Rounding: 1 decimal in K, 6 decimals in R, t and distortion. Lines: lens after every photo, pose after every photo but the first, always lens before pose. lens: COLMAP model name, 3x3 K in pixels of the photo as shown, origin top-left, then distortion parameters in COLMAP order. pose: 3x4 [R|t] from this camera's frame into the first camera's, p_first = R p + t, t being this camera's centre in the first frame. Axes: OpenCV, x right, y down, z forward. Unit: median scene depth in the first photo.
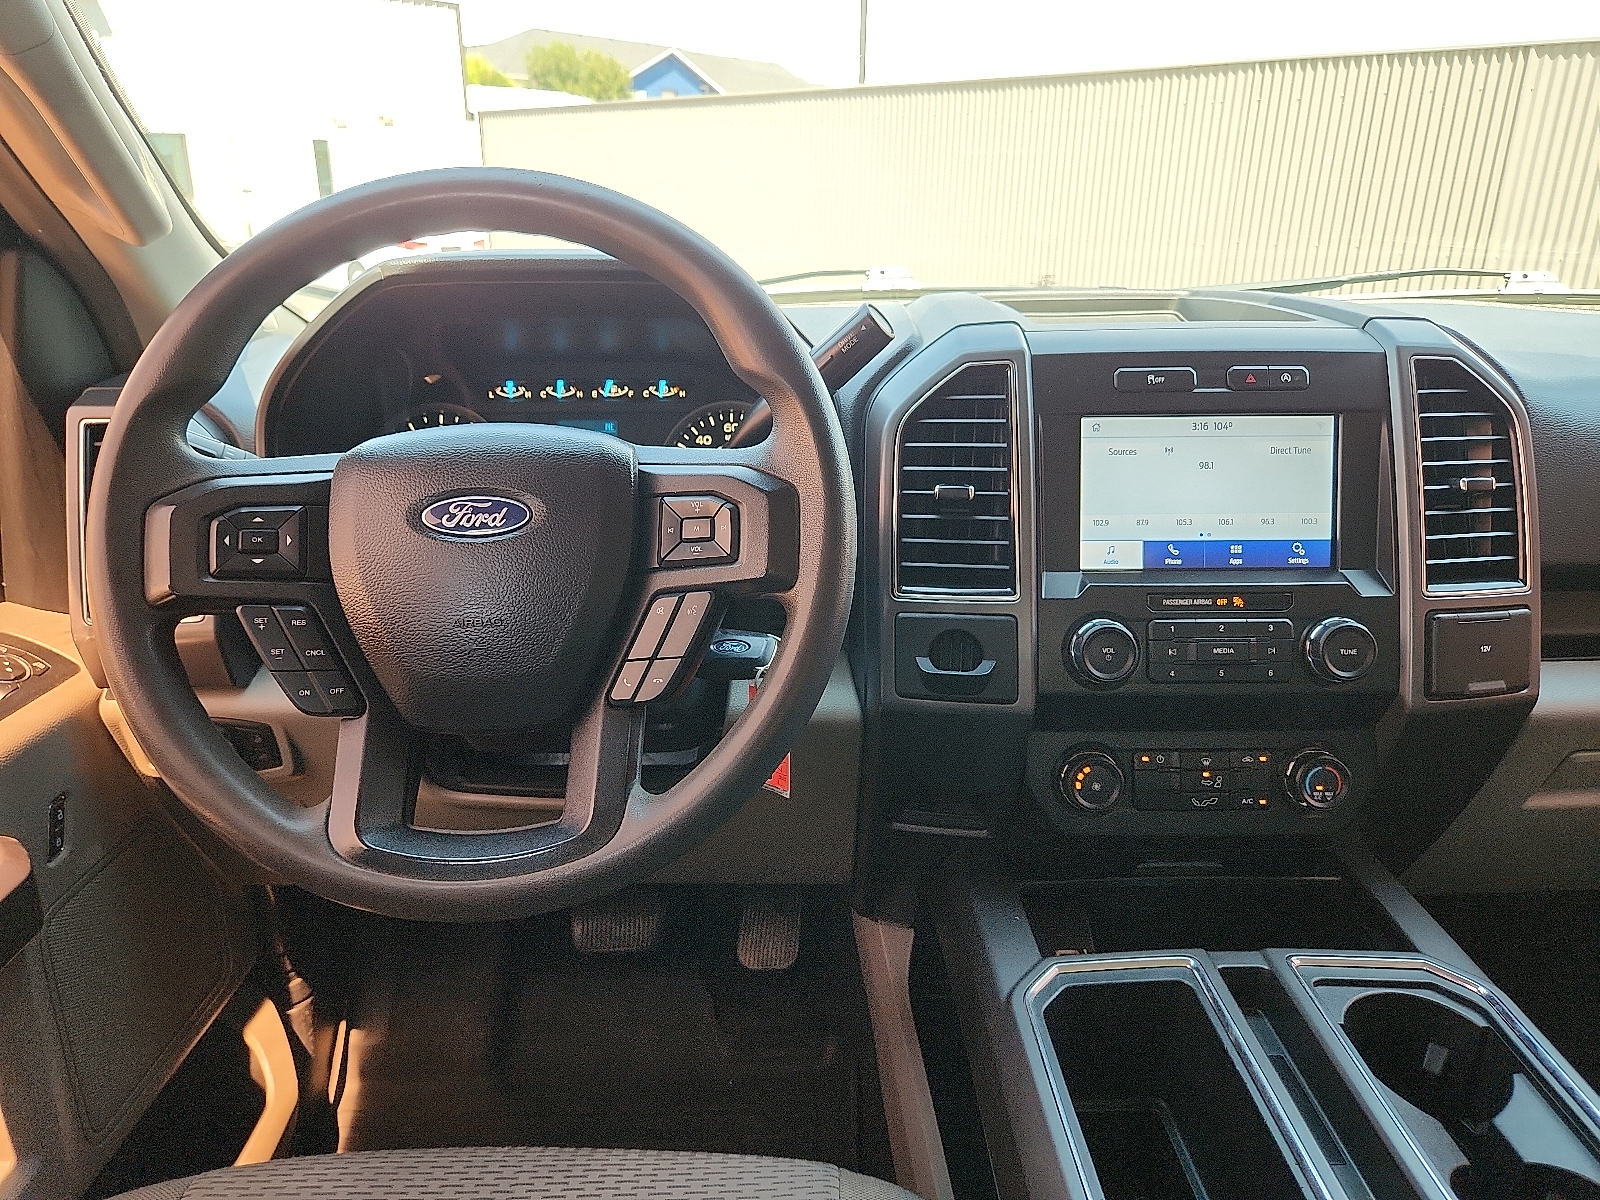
lens RADIAL K [[1007.4, 0, 800.0], [0, 1007.4, 600.0], [0, 0, 1]] dist [0.037760, 0.000231]
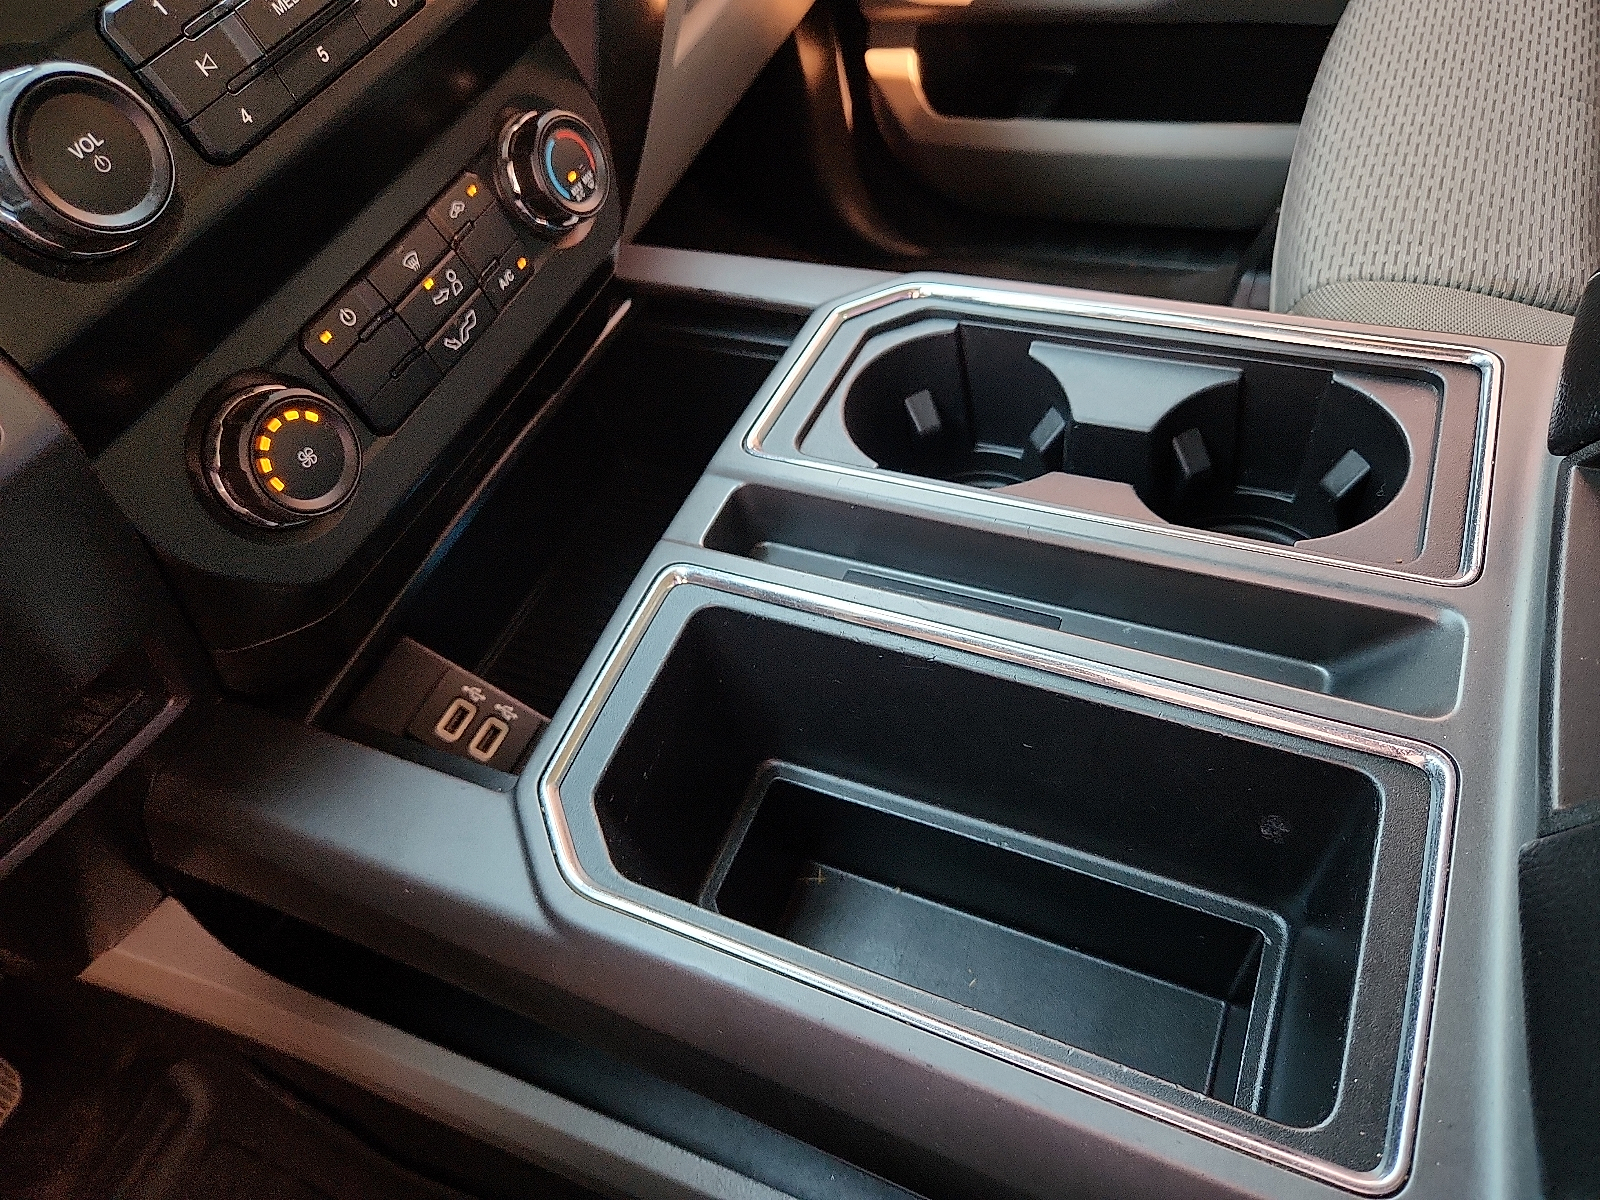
lens RADIAL K [[1109.4, 0, 797.8], [0, 1109.4, 581.6], [0, 0, 1]] dist [-0.021807, -0.002252]
pose [[0.406455, -0.743129, 0.531557, 0.099555], [0.458268, 0.669123, 0.585035, 0.045394], [-0.790433, 0.005805, 0.612521, 0.616867]]
